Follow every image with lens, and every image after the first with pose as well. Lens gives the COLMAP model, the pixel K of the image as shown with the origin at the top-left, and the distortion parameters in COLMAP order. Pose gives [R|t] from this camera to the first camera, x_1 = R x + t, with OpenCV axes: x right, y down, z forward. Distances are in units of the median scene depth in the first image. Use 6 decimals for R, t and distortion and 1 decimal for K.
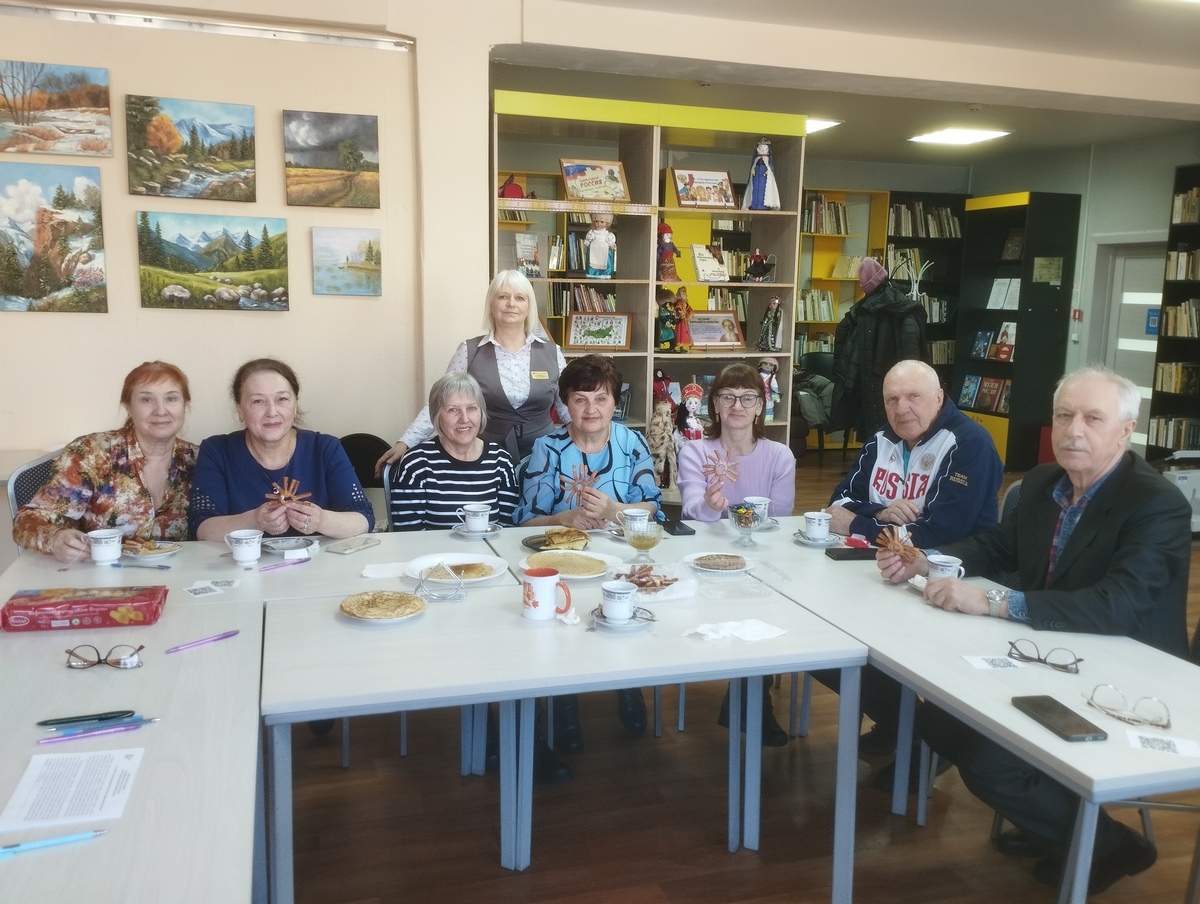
lens RADIAL K [[986.6, 0, 590.0], [0, 986.6, 455.4], [0, 0, 1]] dist [0.058723, -0.061965]
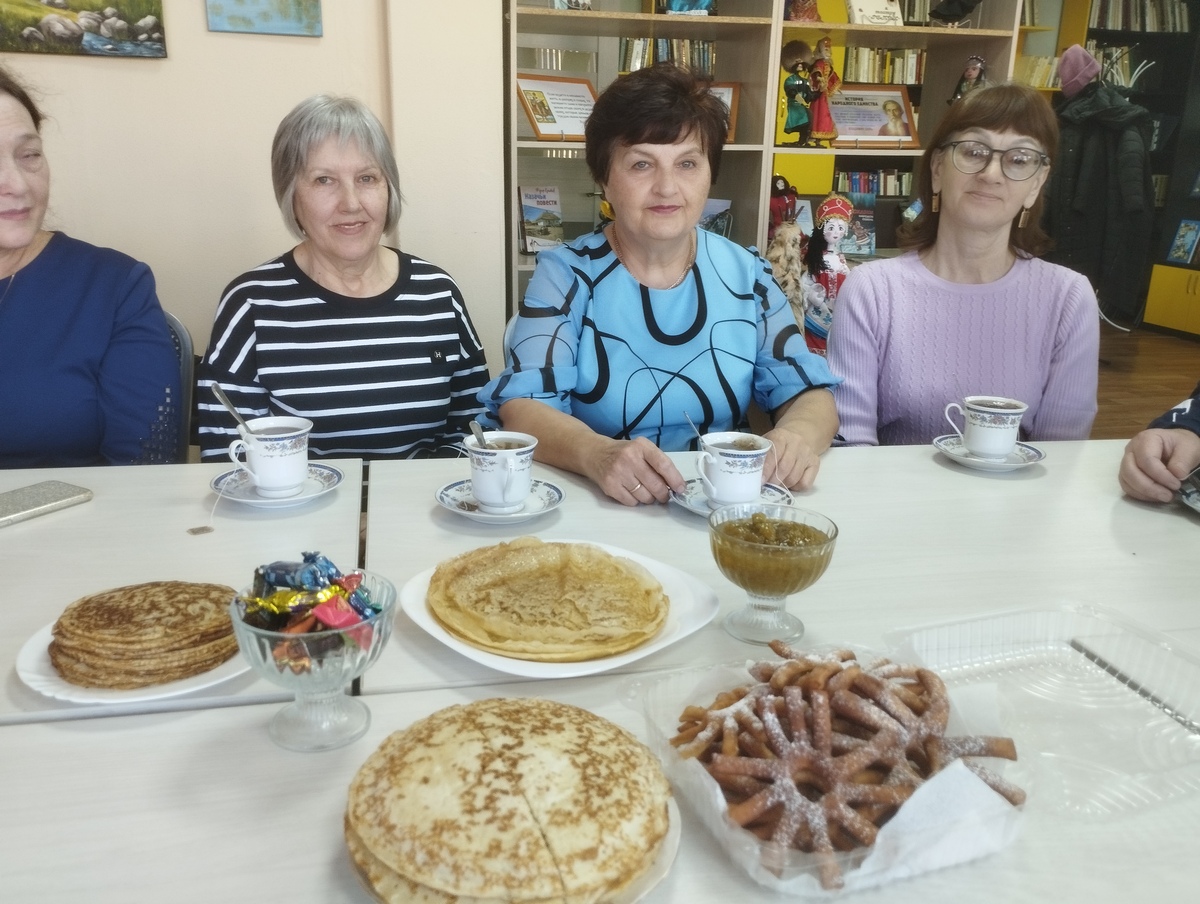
lens RADIAL K [[986.6, 0, 590.0], [0, 986.6, 455.4], [0, 0, 1]] dist [0.058723, -0.061965]
pose [[0.995233, 0.029733, -0.092881, 0.013739], [-0.017383, 0.991224, 0.131046, 0.008205], [0.095962, -0.128807, 0.987016, 0.347875]]
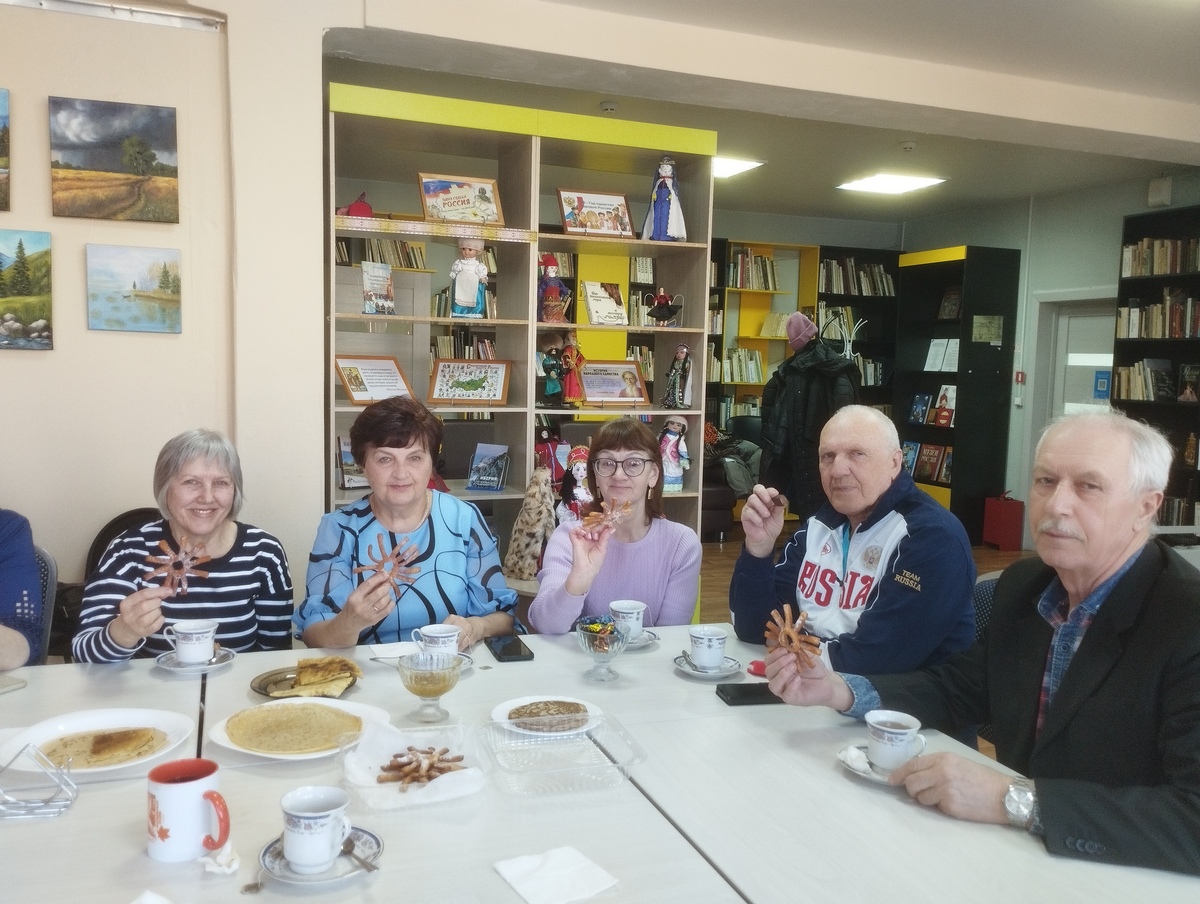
lens RADIAL K [[986.6, 0, 590.0], [0, 986.6, 455.4], [0, 0, 1]] dist [0.058723, -0.061965]
pose [[0.998392, 0.003225, 0.056587, 0.063049], [0.000693, 0.997611, -0.069078, -0.008254], [-0.056675, 0.069006, 0.996005, 0.180602]]
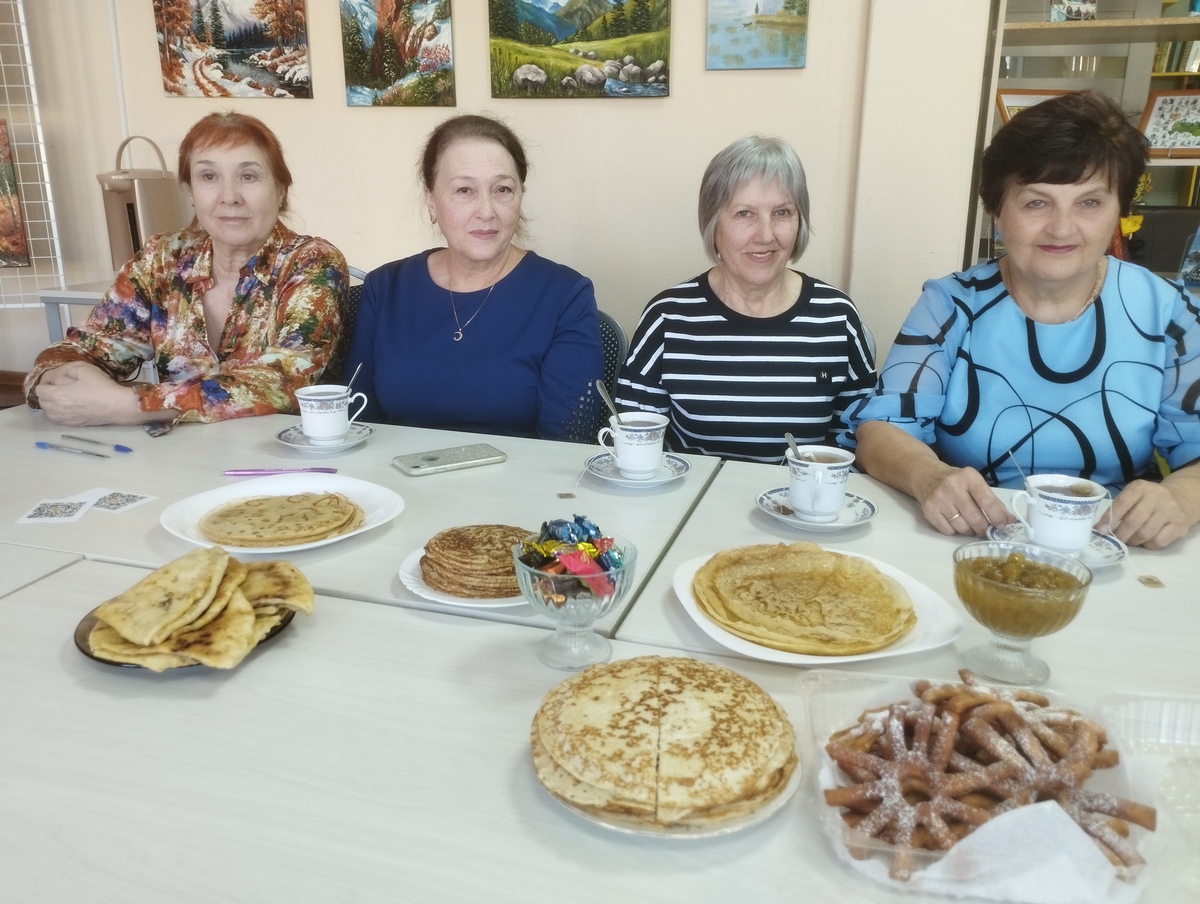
lens RADIAL K [[980.3, 0, 594.8], [0, 980.3, 450.4], [0, 0, 1]] dist [0.080626, -0.101527]
pose [[0.827850, 0.145560, -0.541735, 0.055970], [-0.081200, 0.986670, 0.141025, 0.004102], [0.555041, -0.072759, 0.828635, 0.336530]]
